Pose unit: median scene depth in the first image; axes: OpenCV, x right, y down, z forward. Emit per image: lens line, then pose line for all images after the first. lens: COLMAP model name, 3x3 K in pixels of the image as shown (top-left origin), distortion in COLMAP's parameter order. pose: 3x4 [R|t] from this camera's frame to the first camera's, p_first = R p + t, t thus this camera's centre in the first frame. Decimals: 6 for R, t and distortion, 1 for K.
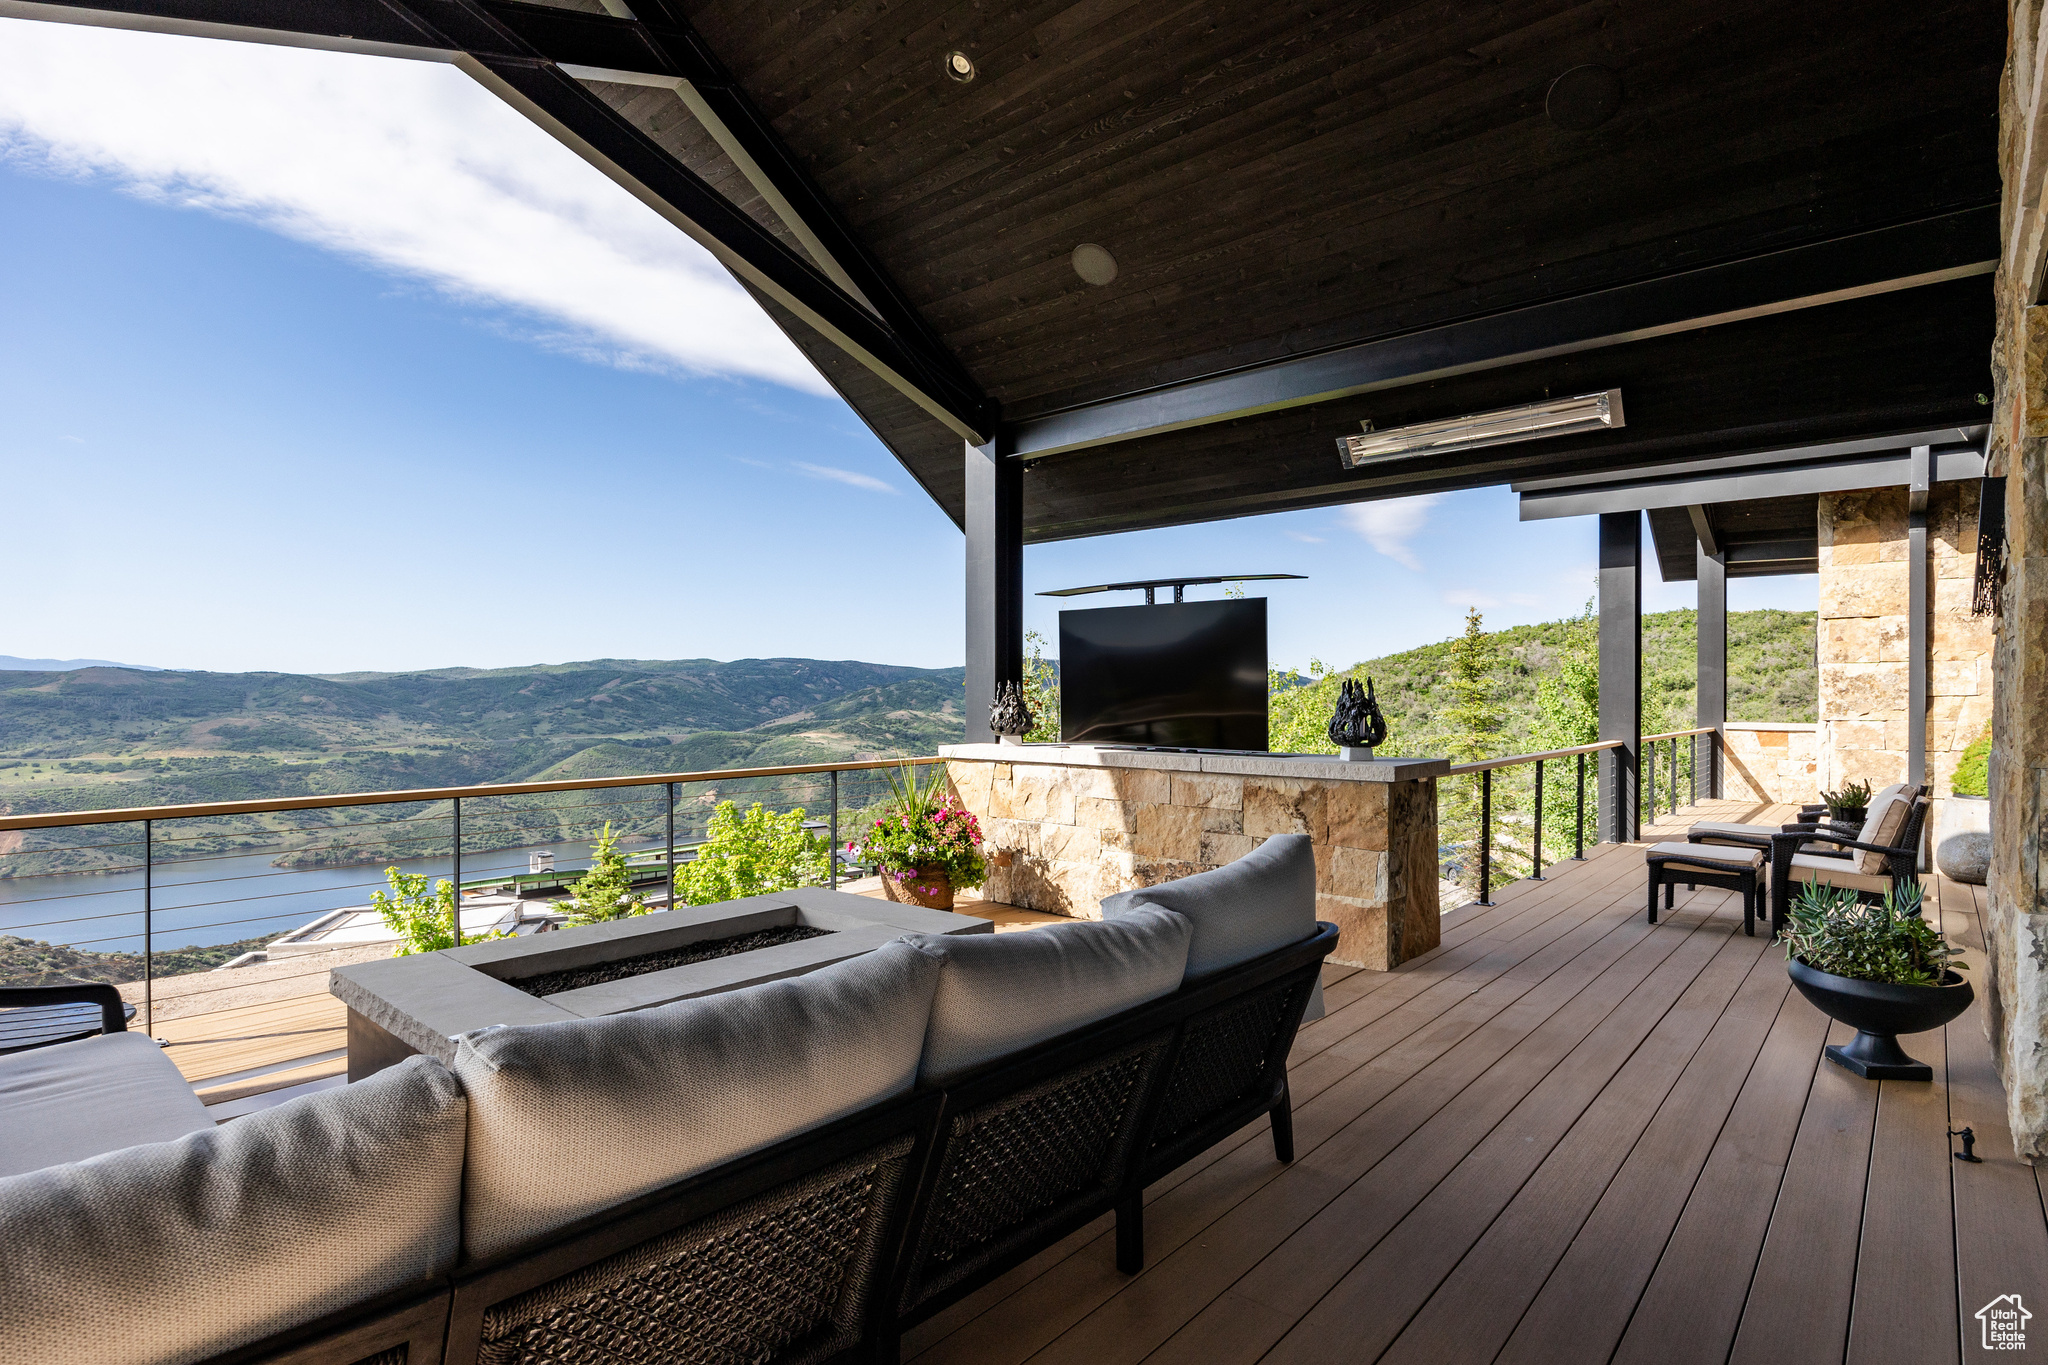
lens RADIAL K [[1026.1, 0, 1022.3], [0, 1026.1, 697.5], [0, 0, 1]] dist [-0.015281, 0.000978]
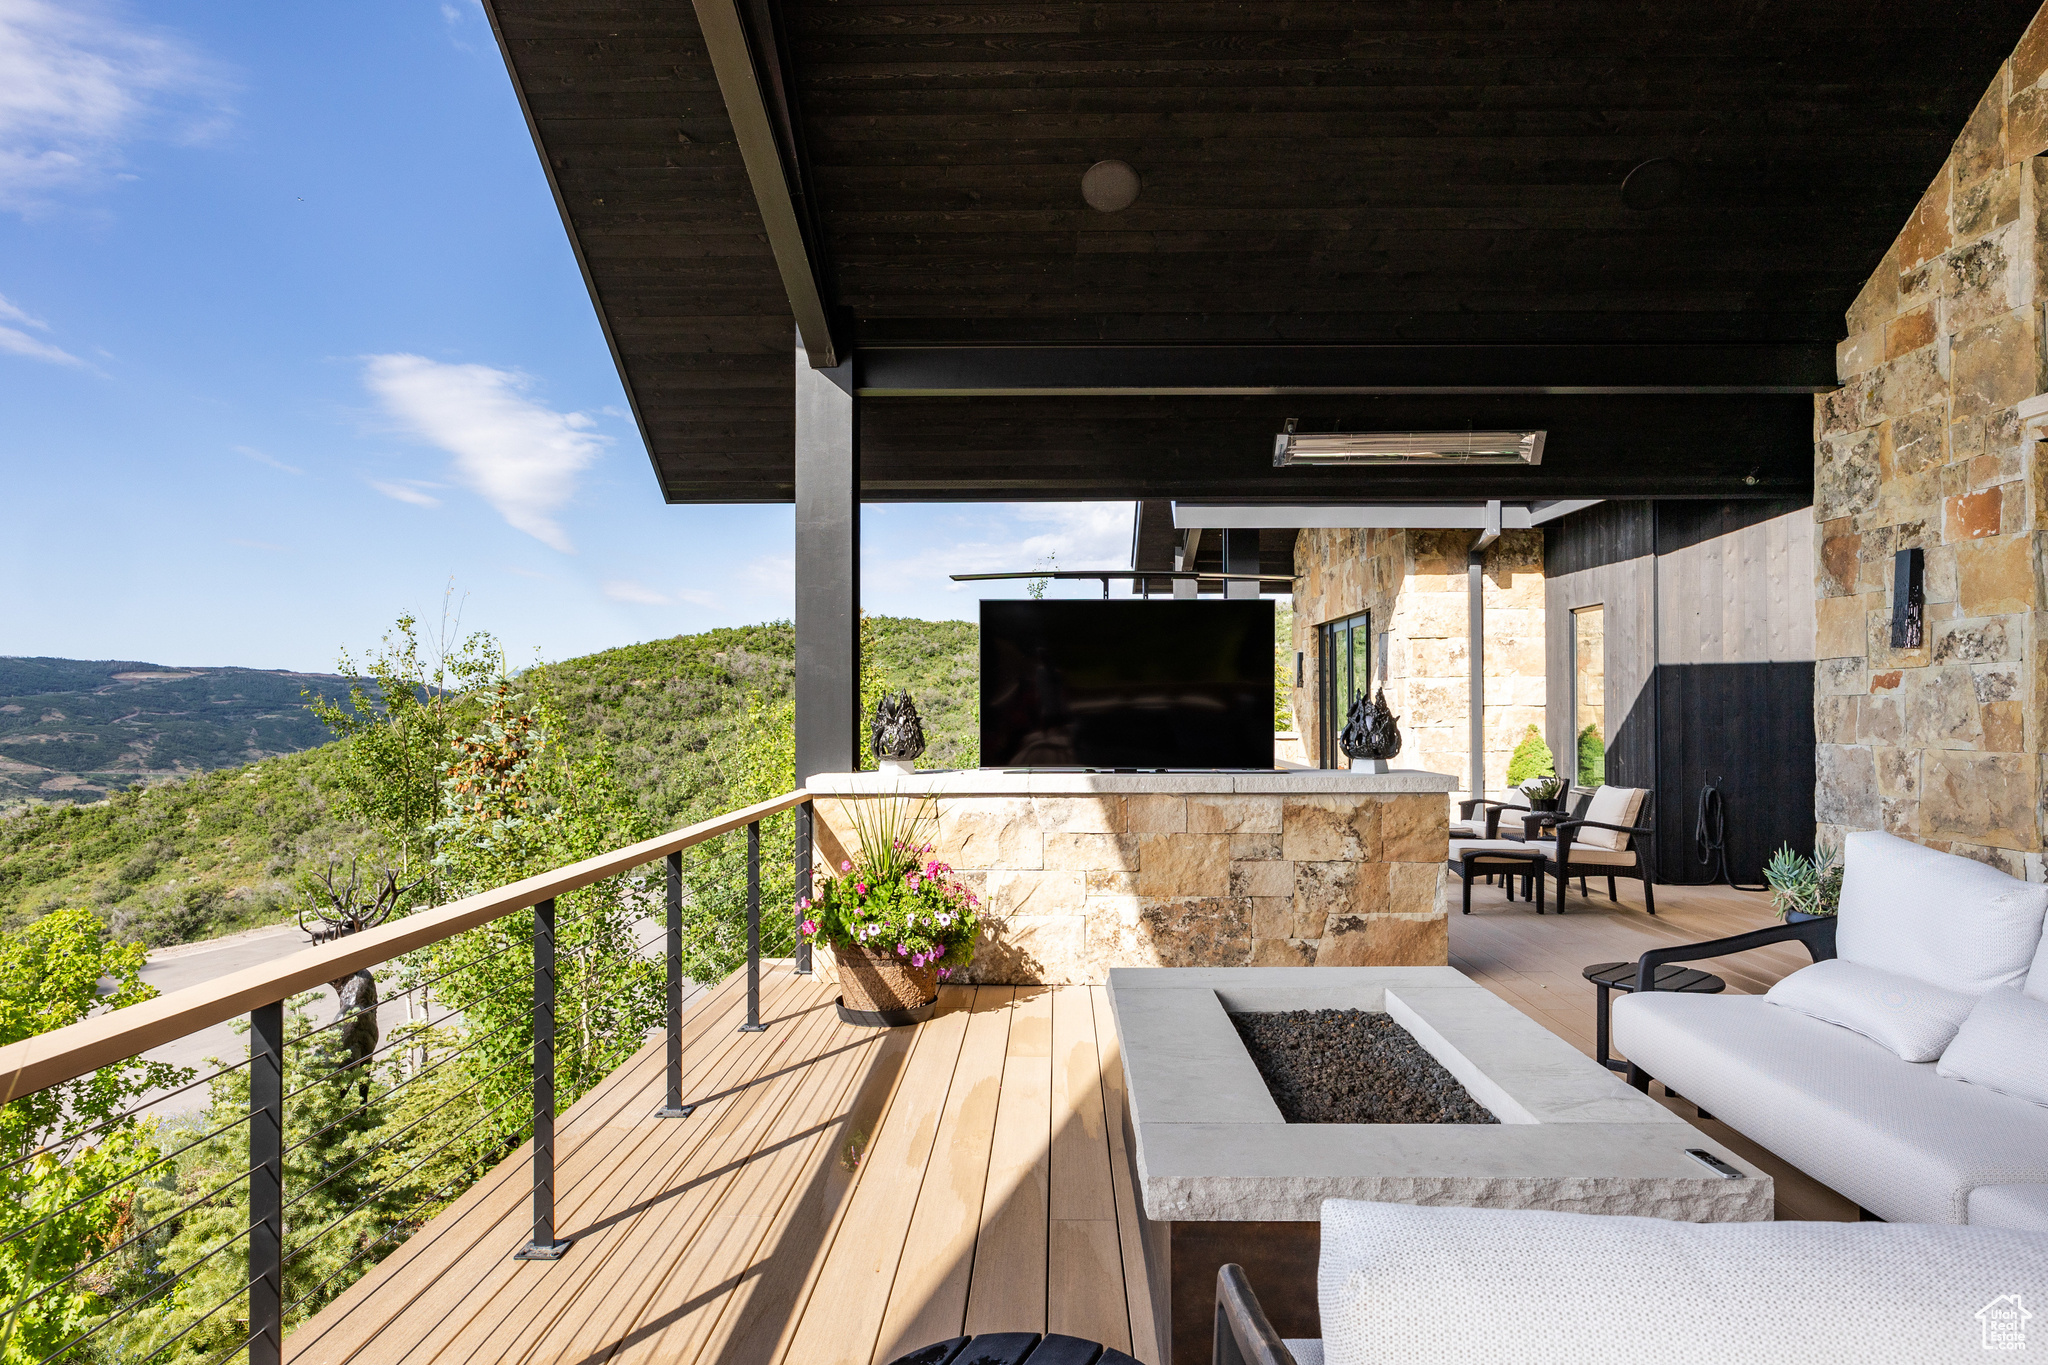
lens RADIAL K [[1279.1, 0, 1025.5], [0, 1279.1, 691.7], [0, 0, 1]] dist [-0.009739, -0.005210]
pose [[0.762006, 0.004640, 0.647553, -0.622743], [0.005447, 0.999893, -0.013575, -0.000886], [-0.647547, 0.013871, 0.761899, 0.253807]]
